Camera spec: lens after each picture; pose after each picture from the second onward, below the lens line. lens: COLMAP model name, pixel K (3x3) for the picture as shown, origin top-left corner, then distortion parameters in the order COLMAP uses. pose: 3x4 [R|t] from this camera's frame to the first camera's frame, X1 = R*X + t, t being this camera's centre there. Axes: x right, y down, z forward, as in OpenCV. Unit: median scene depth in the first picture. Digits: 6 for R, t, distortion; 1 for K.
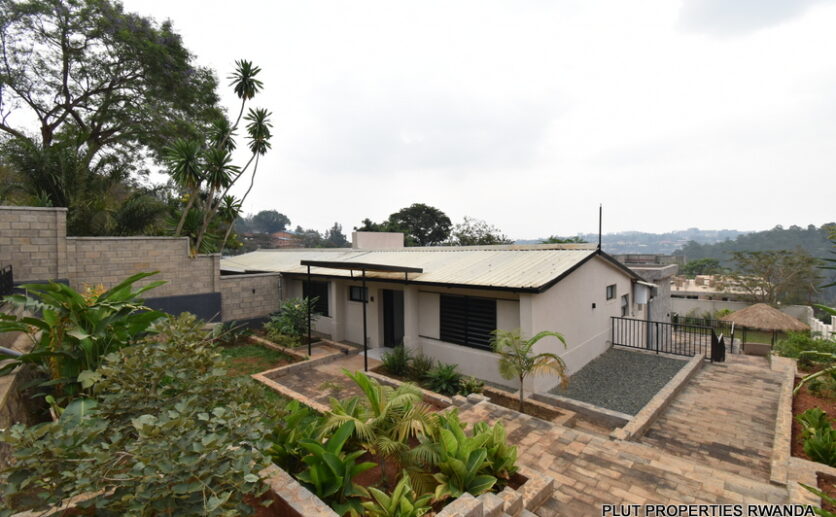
lens RADIAL K [[372.9, 0, 421.0], [0, 372.9, 259.0], [0, 0, 1]] dist [0.008214, -0.019598]
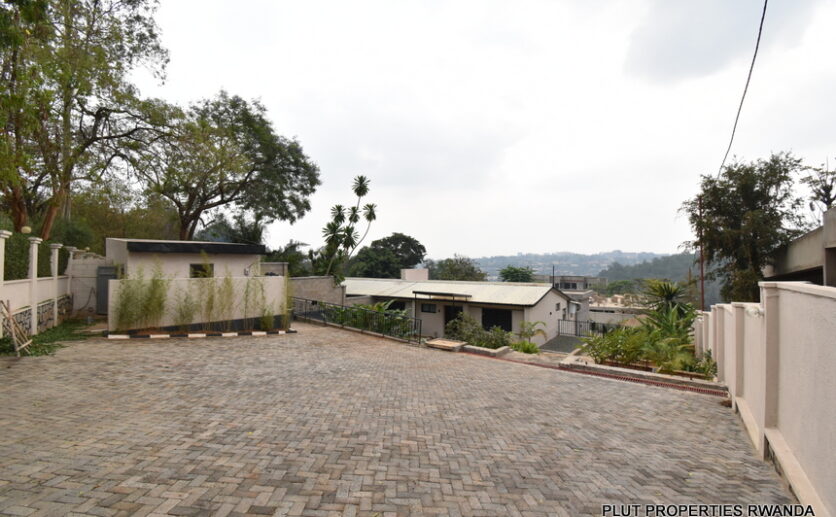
lens RADIAL K [[372.9, 0, 418.5], [0, 372.9, 257.4], [0, 0, 1]] dist [0.008214, -0.019598]
pose [[0.990188, 0.016838, 0.138721, -0.357470], [-0.010266, 0.998797, -0.047960, -0.050578], [-0.139362, 0.046065, 0.989169, -0.618753]]
